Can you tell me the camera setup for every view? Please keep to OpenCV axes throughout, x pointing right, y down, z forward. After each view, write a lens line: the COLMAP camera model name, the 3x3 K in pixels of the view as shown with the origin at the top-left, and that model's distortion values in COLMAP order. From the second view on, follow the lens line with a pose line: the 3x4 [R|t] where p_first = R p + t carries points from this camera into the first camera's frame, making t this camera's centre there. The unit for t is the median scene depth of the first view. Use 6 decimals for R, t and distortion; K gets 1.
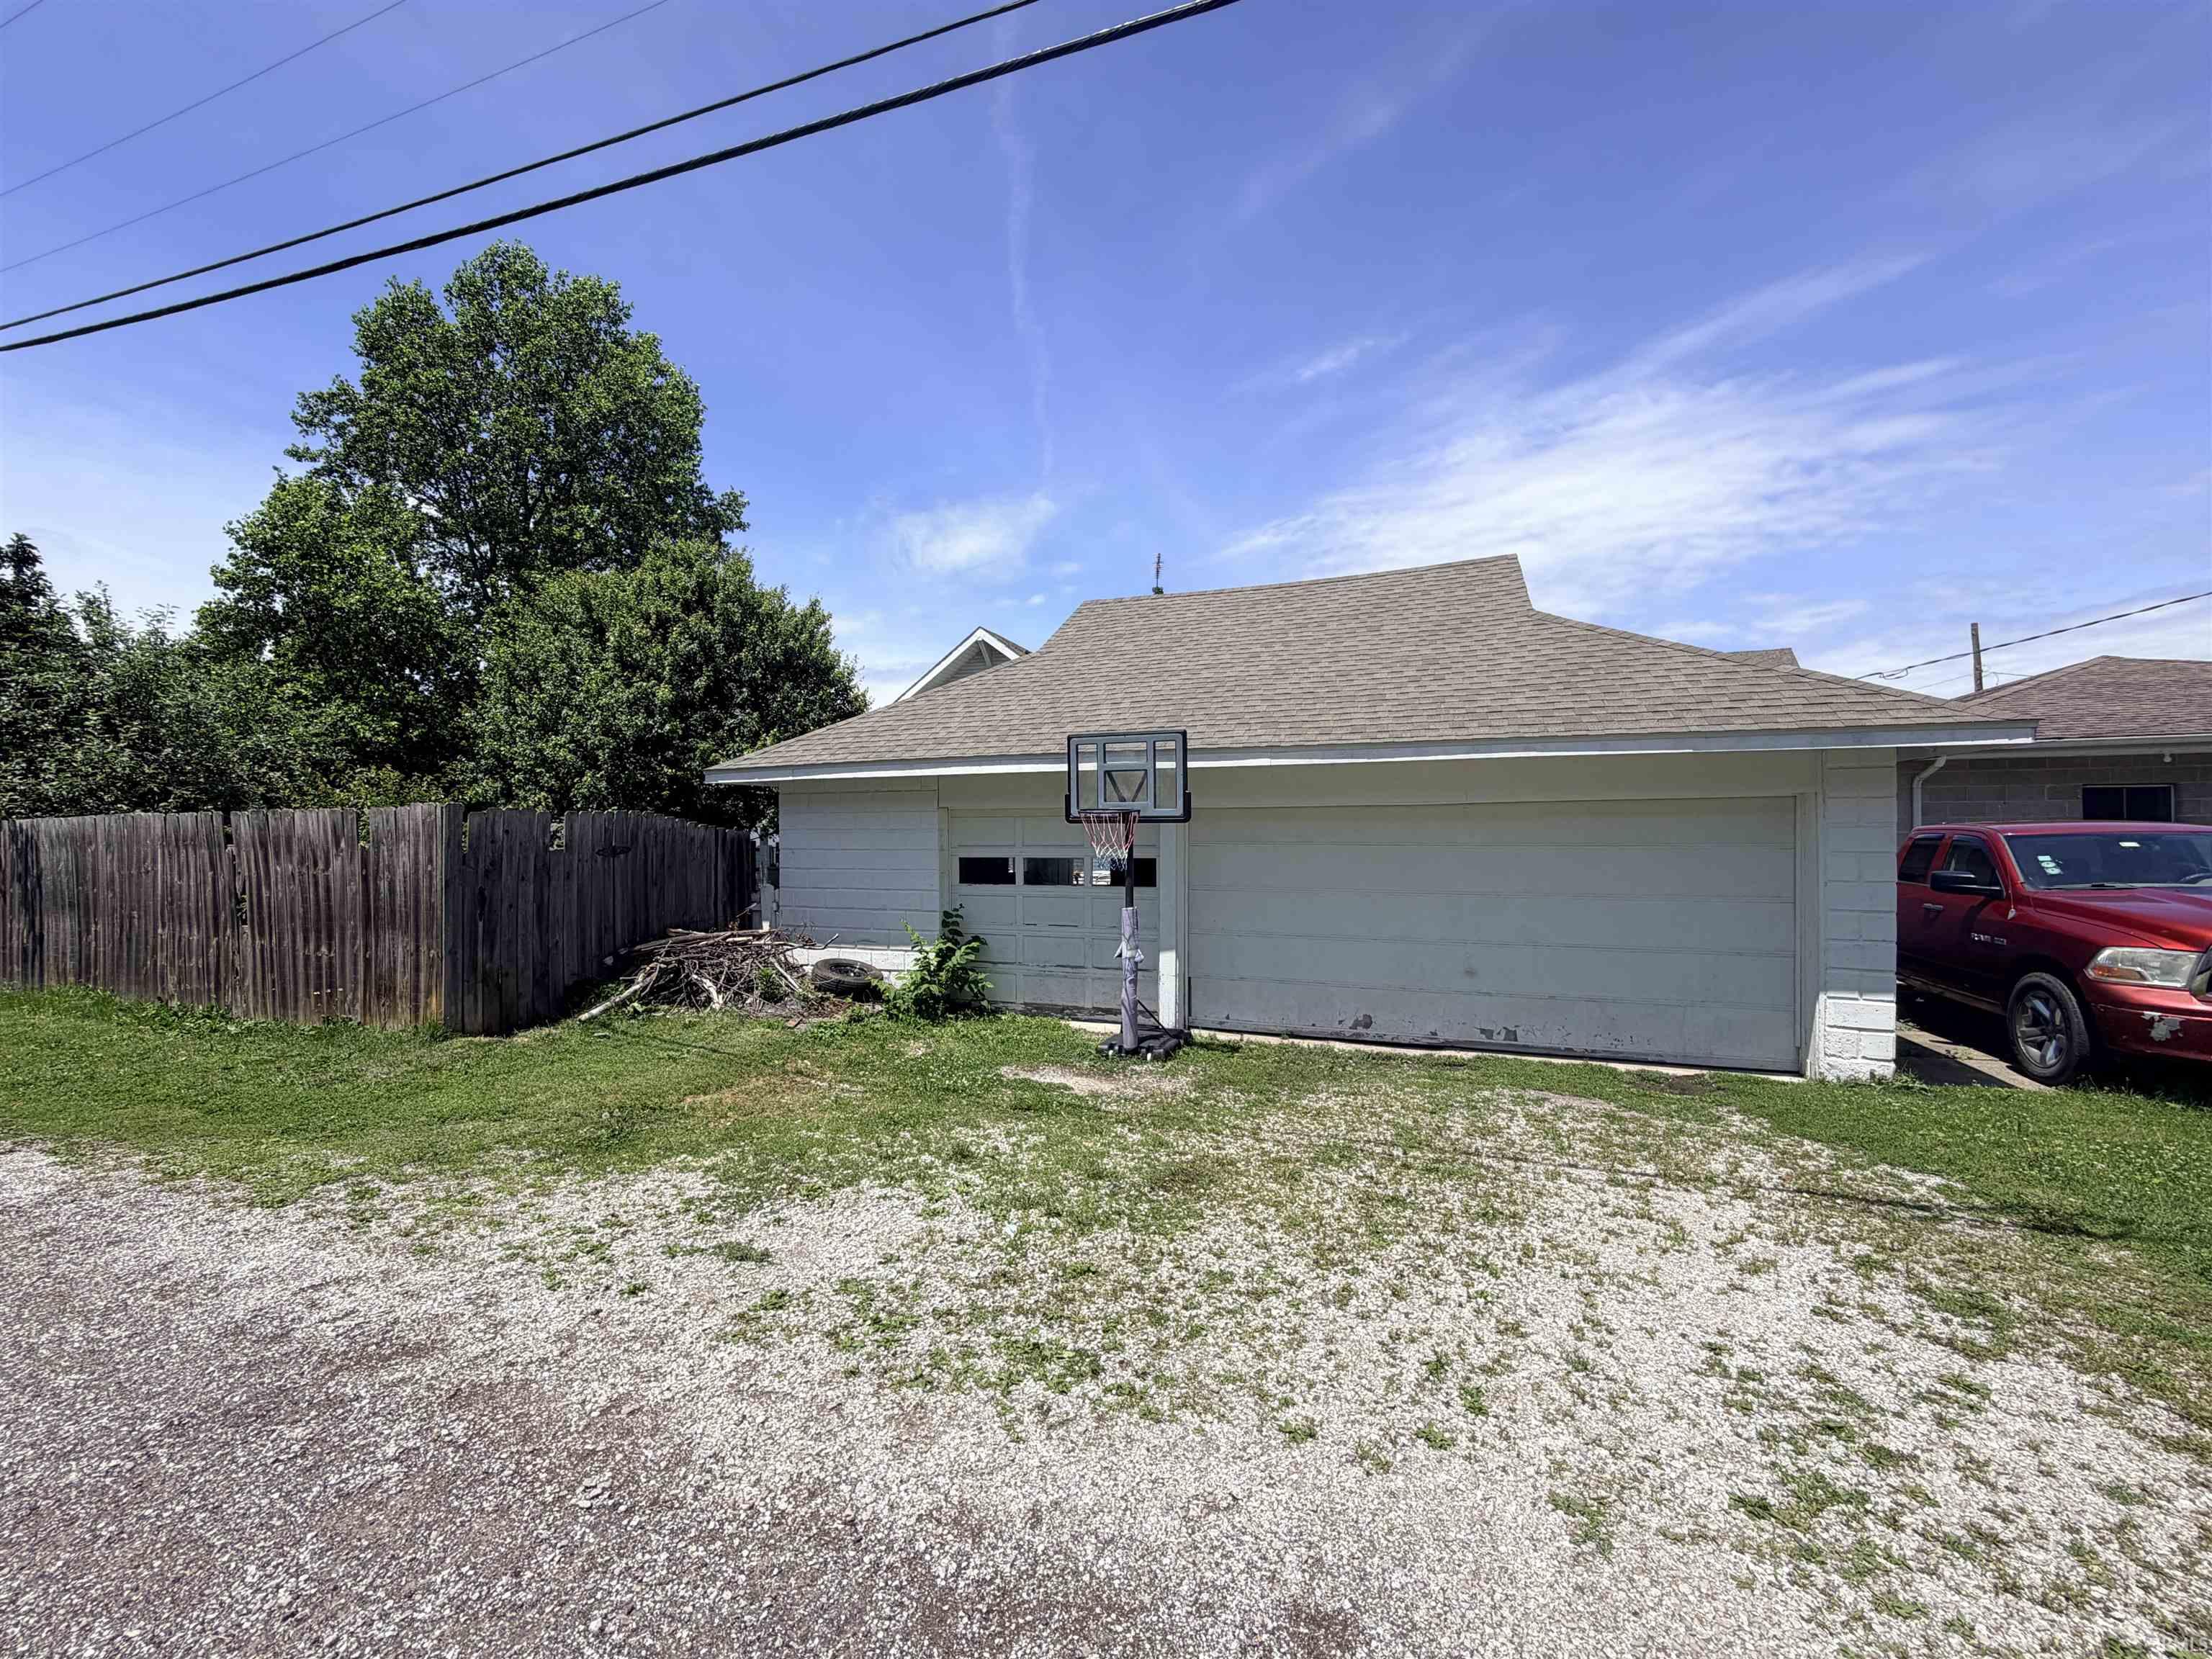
lens RADIAL K [[880.7, 0, 1099.0], [0, 880.7, 828.5], [0, 0, 1]] dist [-0.001290, 0.000264]
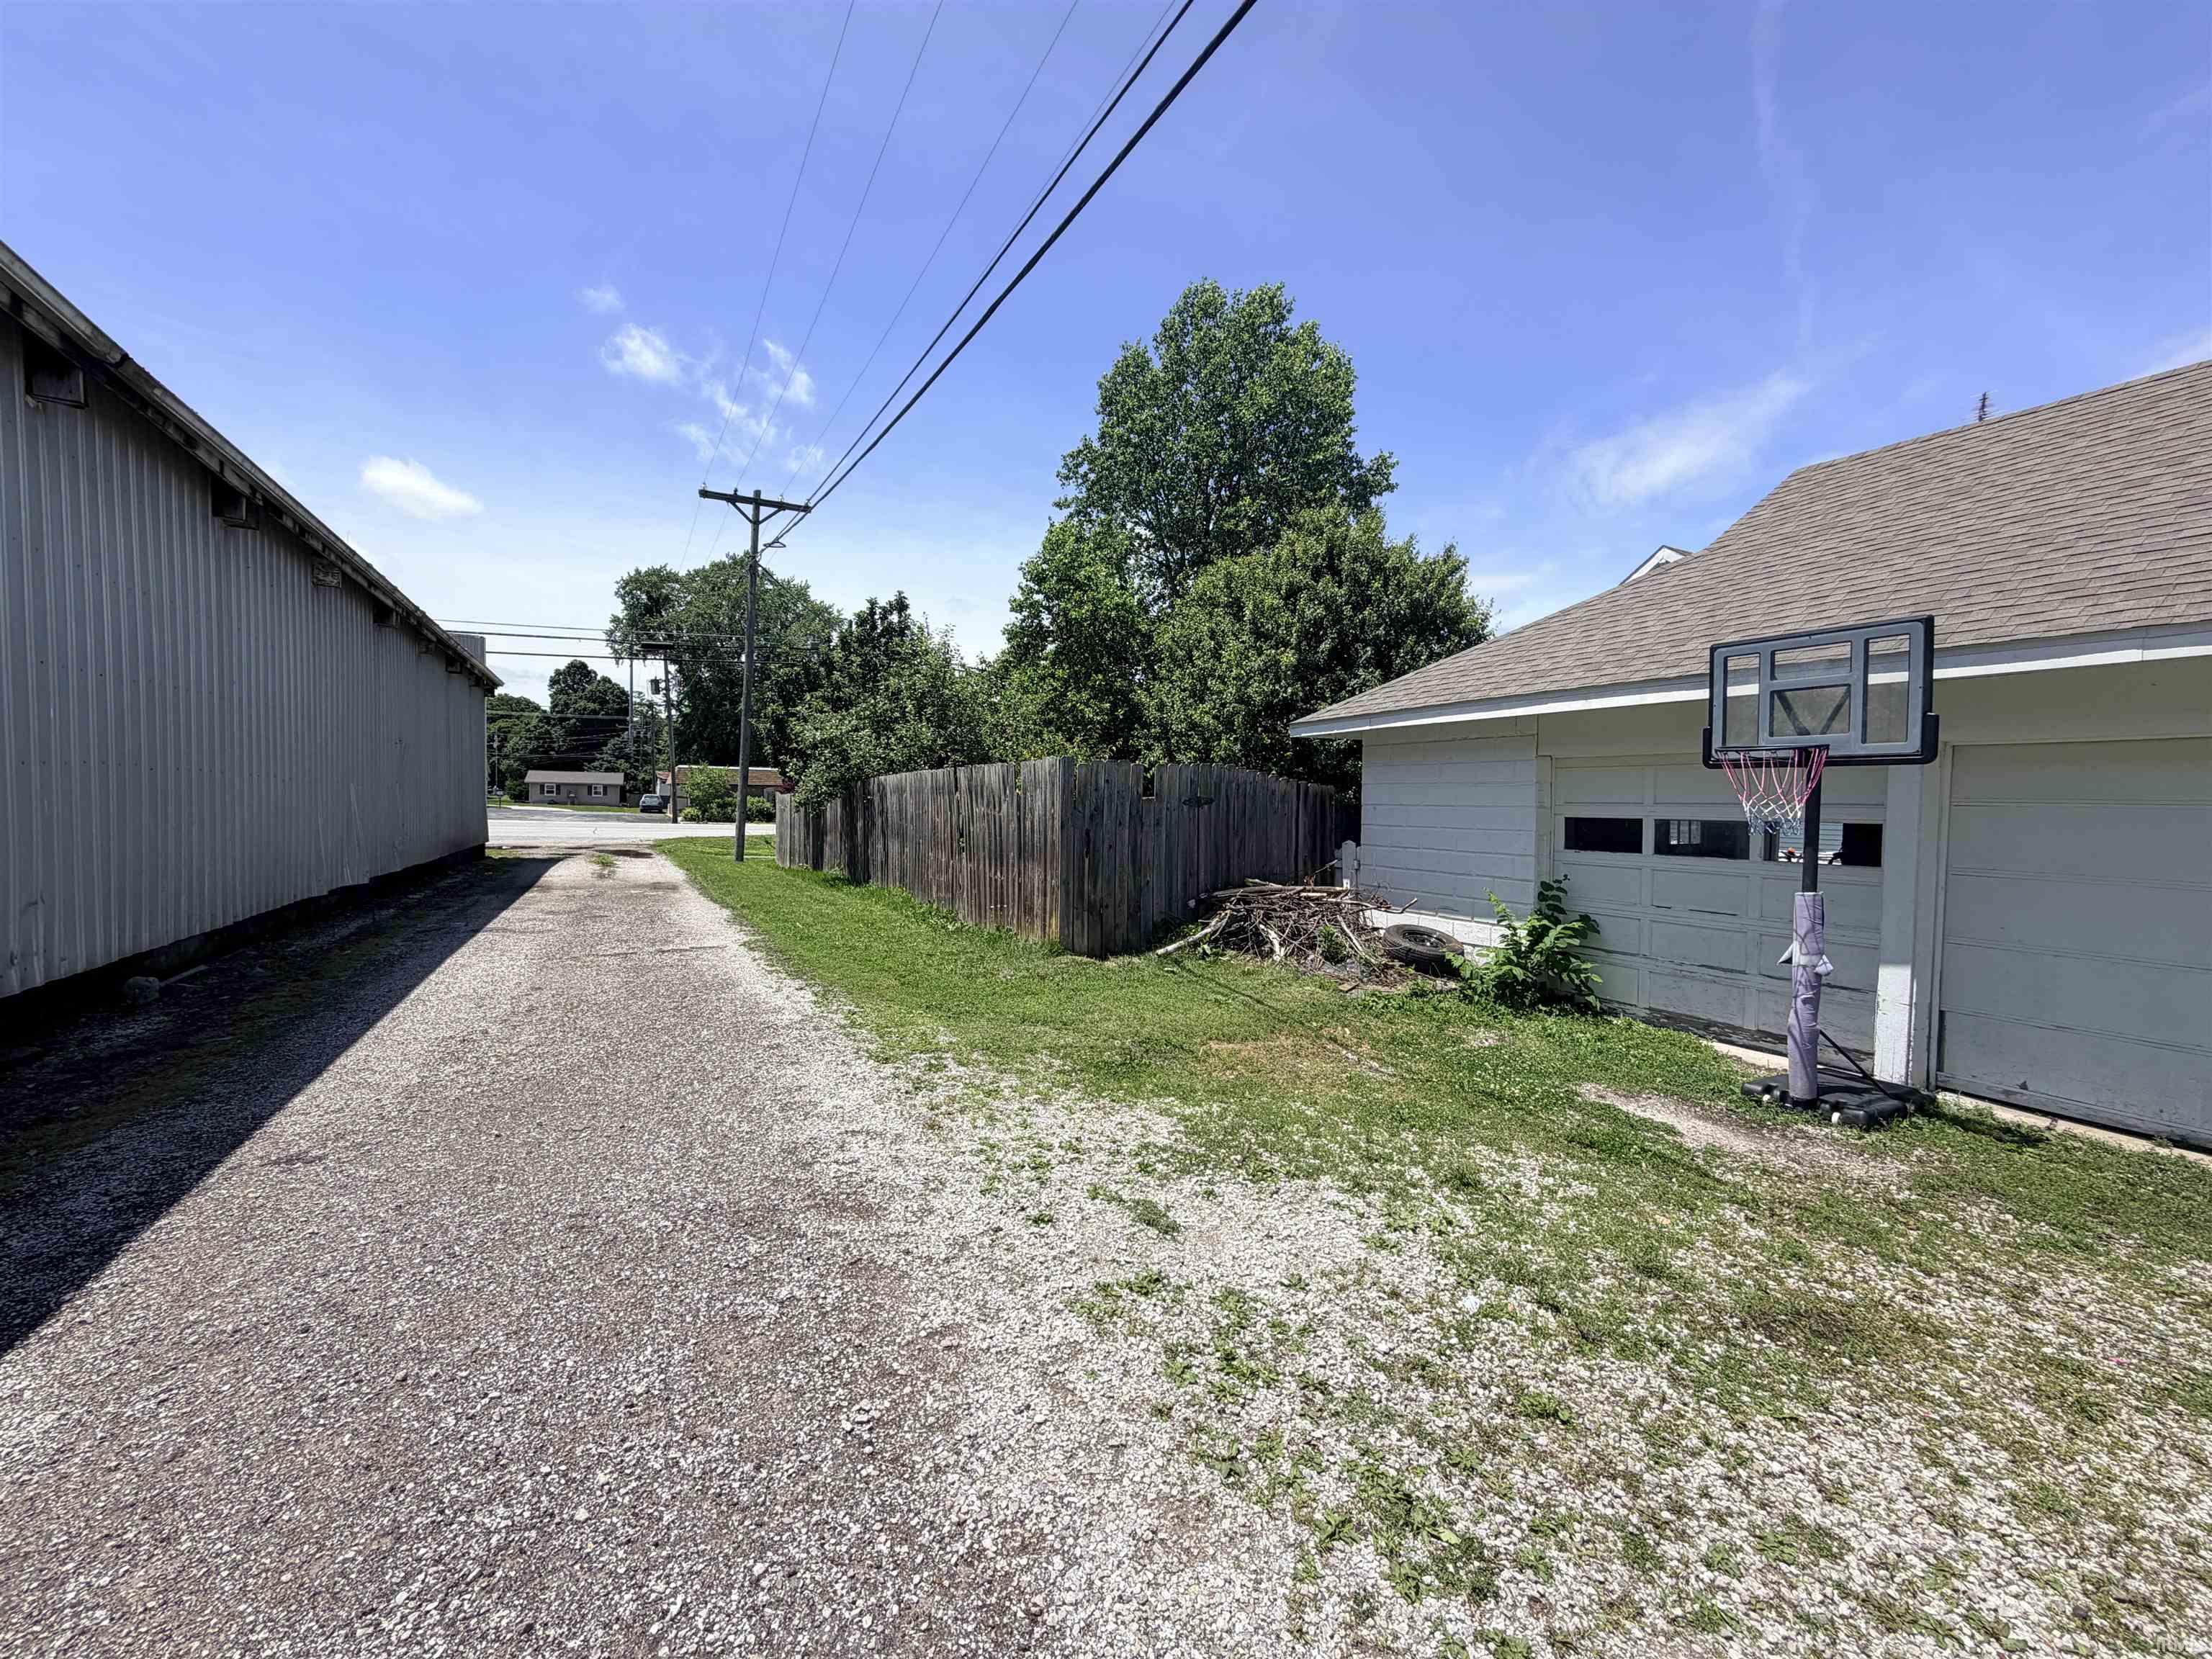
lens RADIAL K [[880.7, 0, 1099.0], [0, 880.7, 828.5], [0, 0, 1]] dist [-0.001290, 0.000264]
pose [[0.750316, 0.033140, -0.660248, 0.090964], [-0.009812, 0.999191, 0.039003, 0.026220], [0.661006, -0.022786, 0.750034, 0.177007]]
